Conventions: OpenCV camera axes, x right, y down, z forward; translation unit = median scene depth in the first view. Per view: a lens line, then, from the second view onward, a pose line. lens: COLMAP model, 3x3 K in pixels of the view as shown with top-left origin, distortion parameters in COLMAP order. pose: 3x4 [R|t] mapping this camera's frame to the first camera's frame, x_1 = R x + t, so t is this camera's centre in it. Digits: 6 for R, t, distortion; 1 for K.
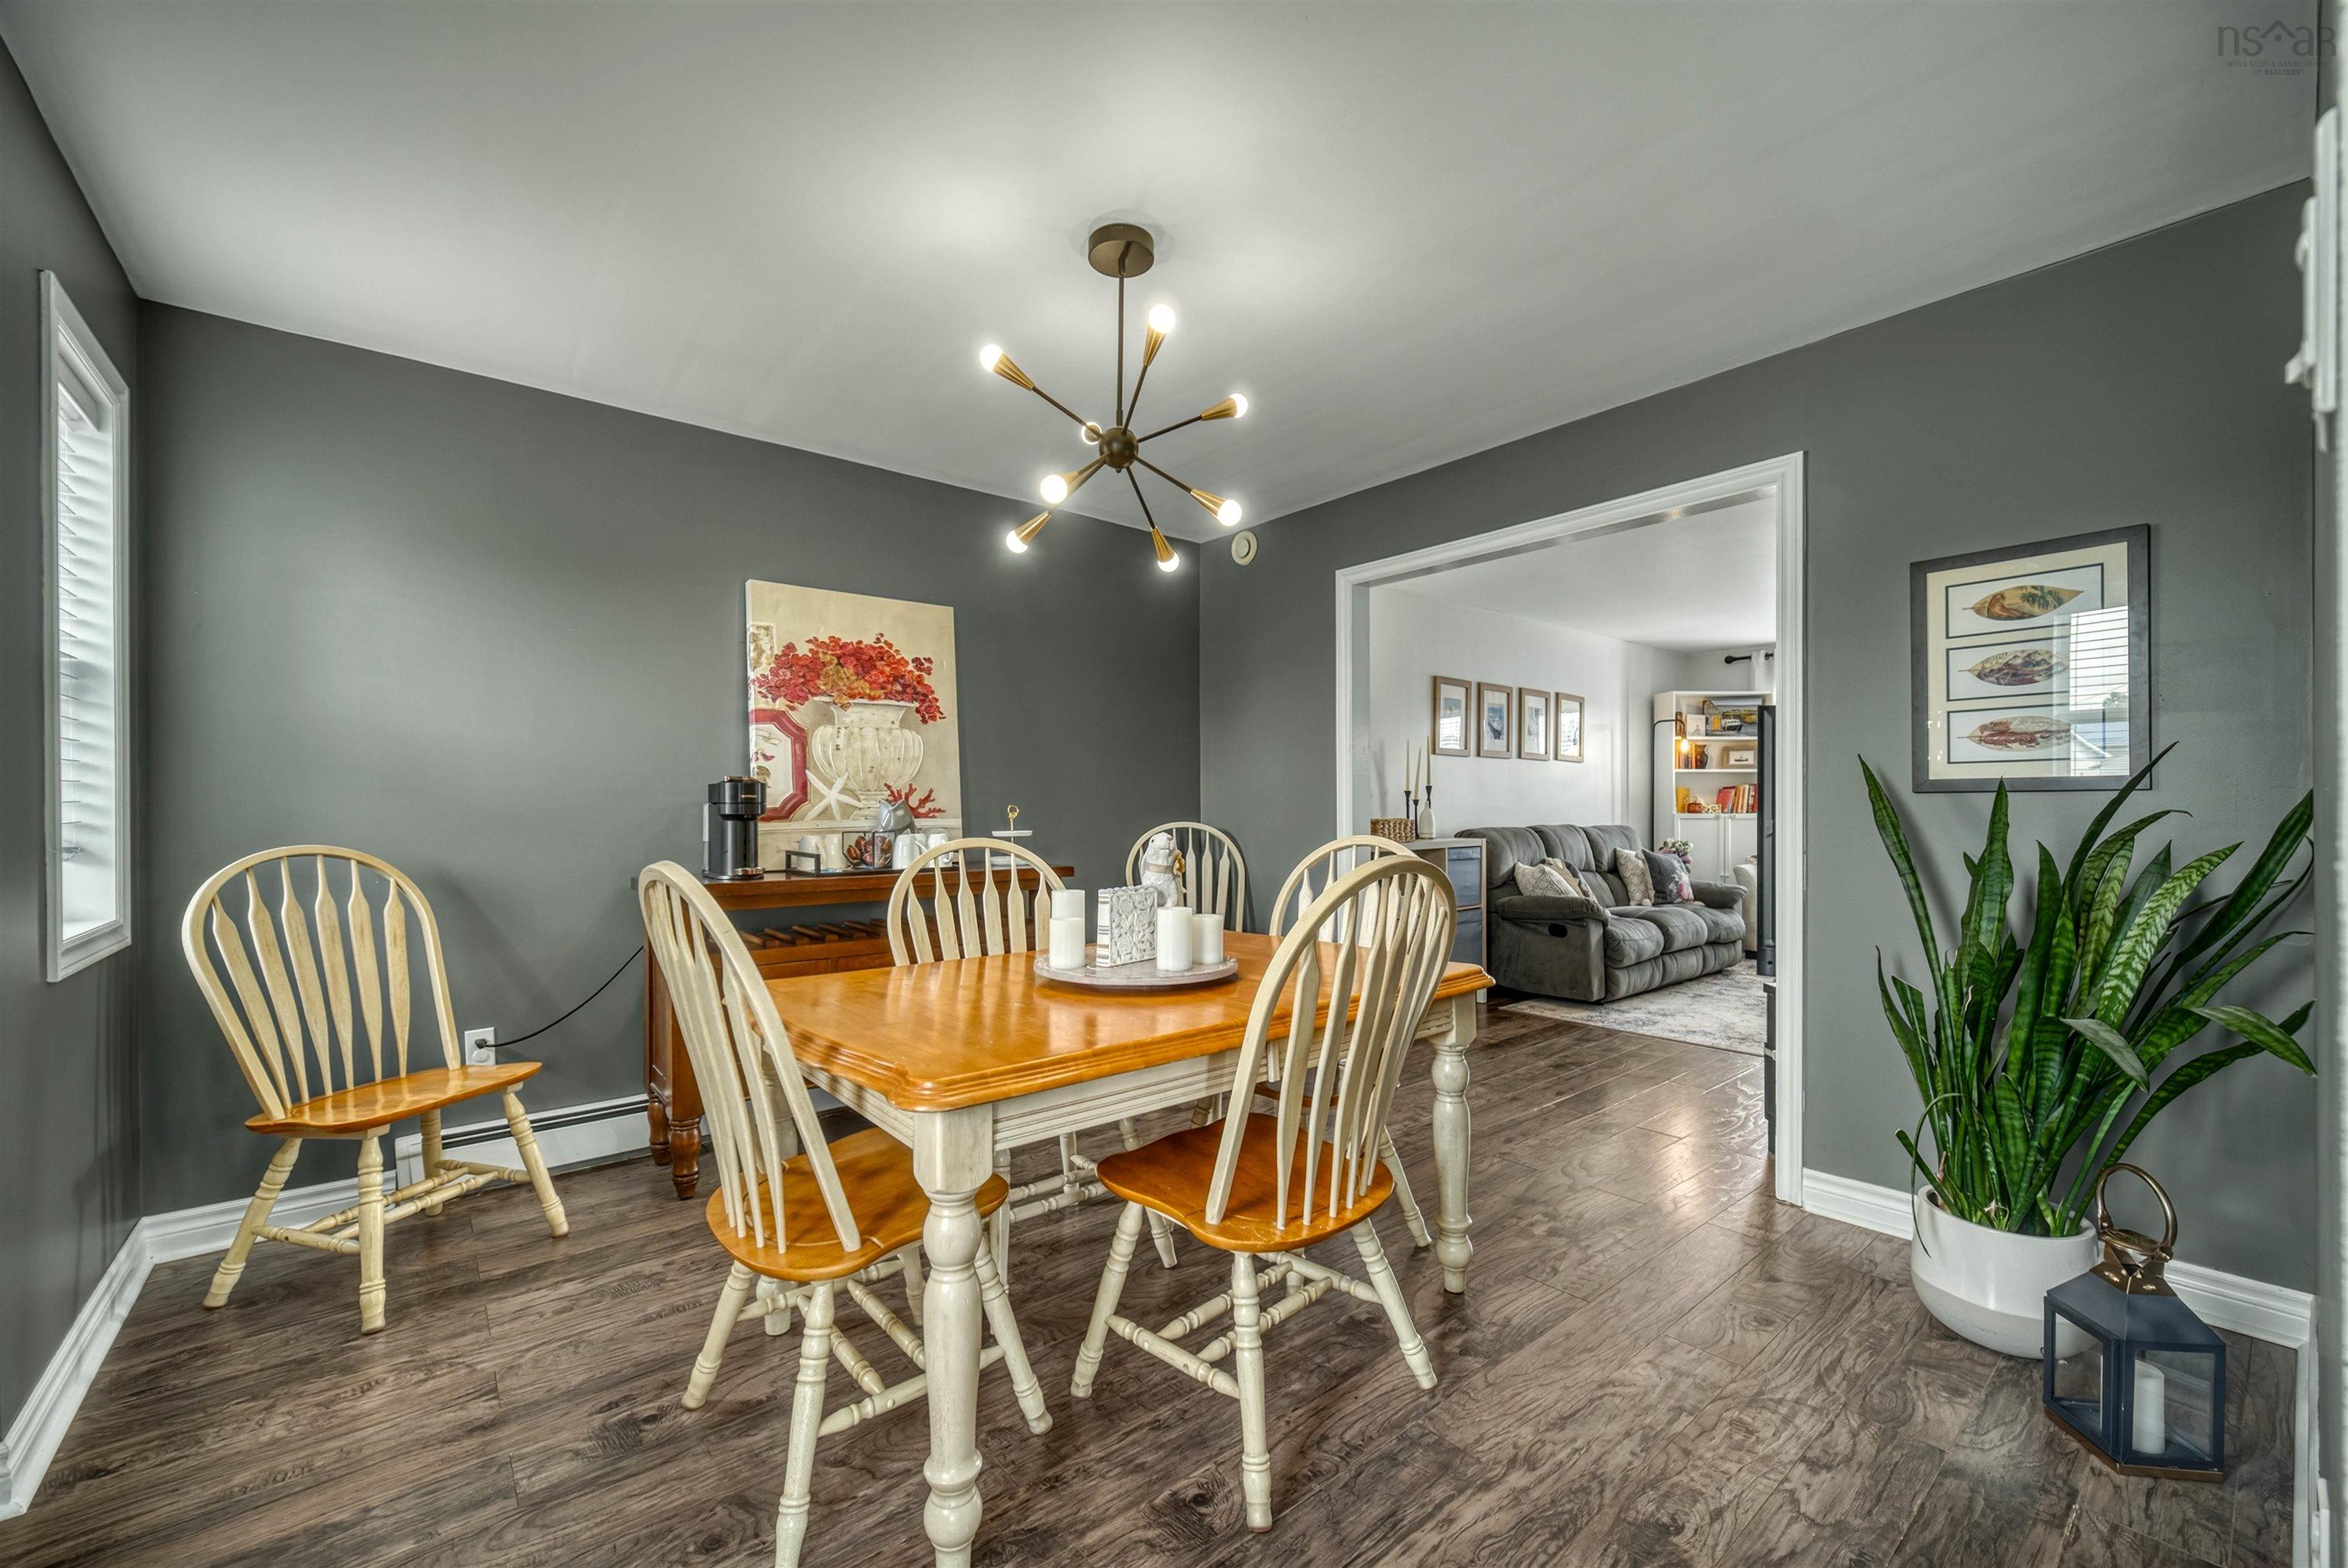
lens RADIAL K [[929.5, 0, 1179.3], [0, 929.5, 807.0], [0, 0, 1]] dist [-0.000996, -0.000161]
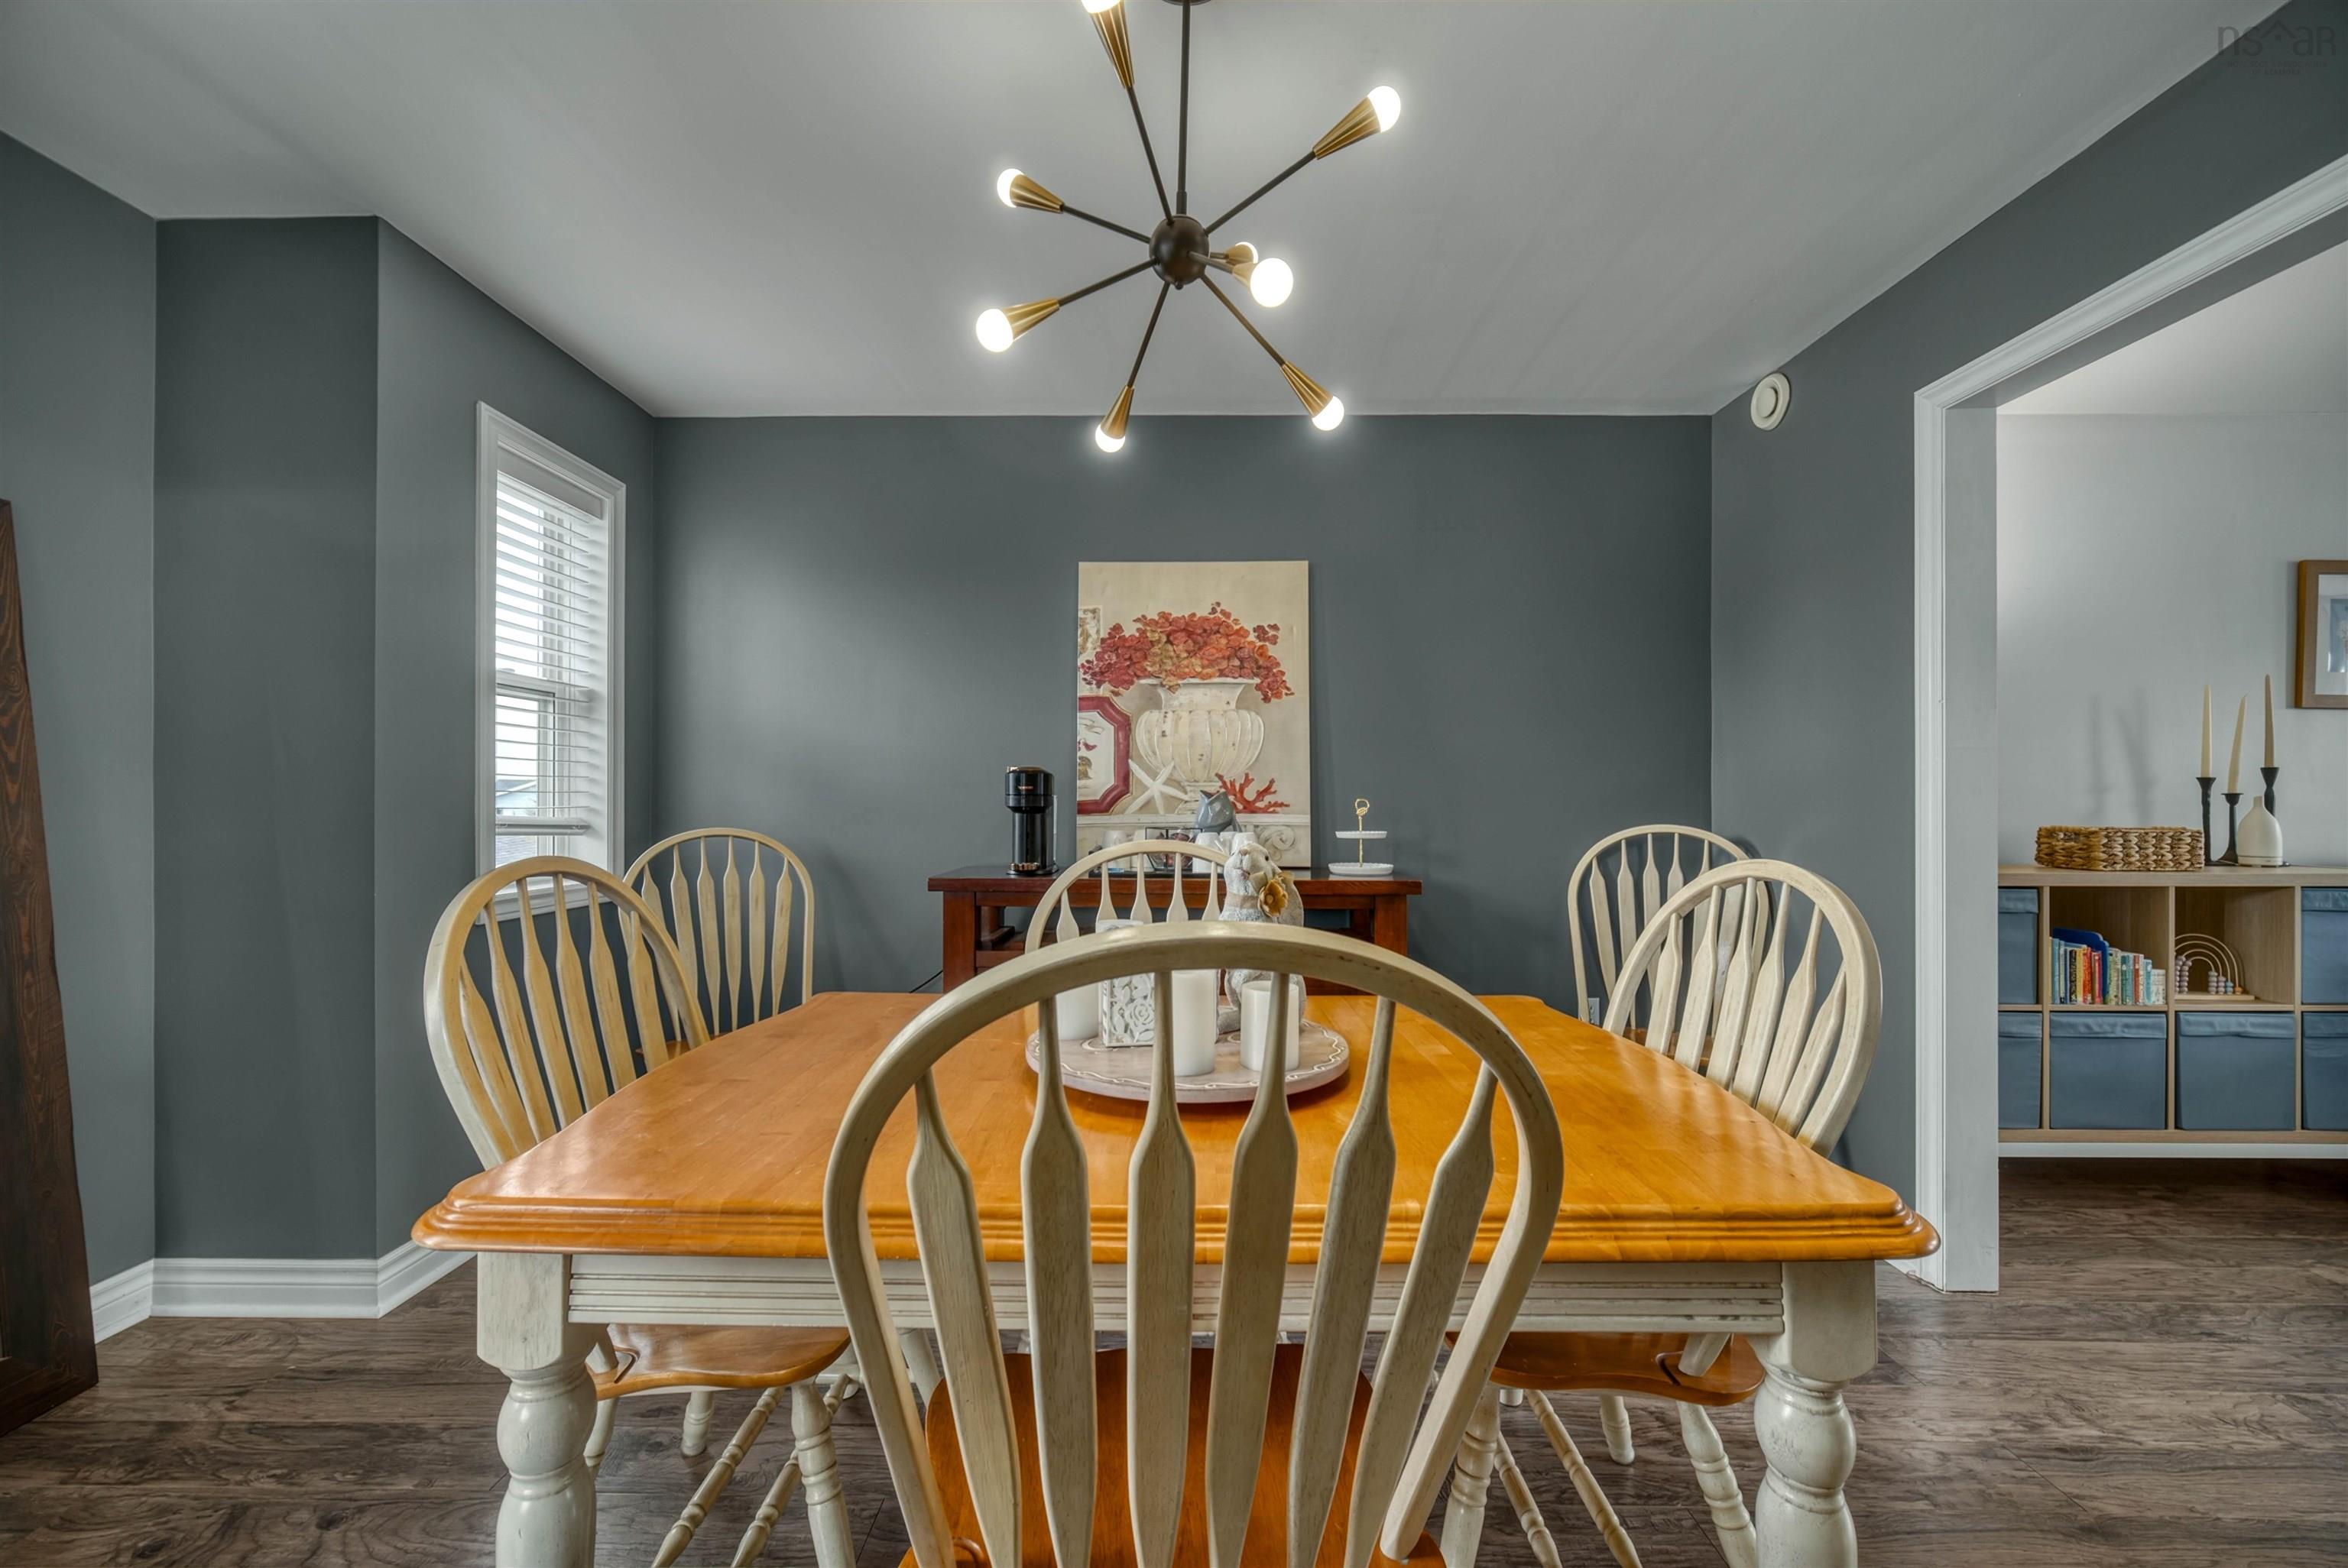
lens RADIAL K [[929.5, 0, 1171.5], [0, 929.5, 797.8], [0, 0, 1]] dist [-0.000996, -0.000161]
pose [[0.762857, 0.003959, -0.646555, 0.224263], [-0.006996, 0.999973, -0.002131, 0.000015], [0.646530, 0.006149, 0.762864, 0.317080]]
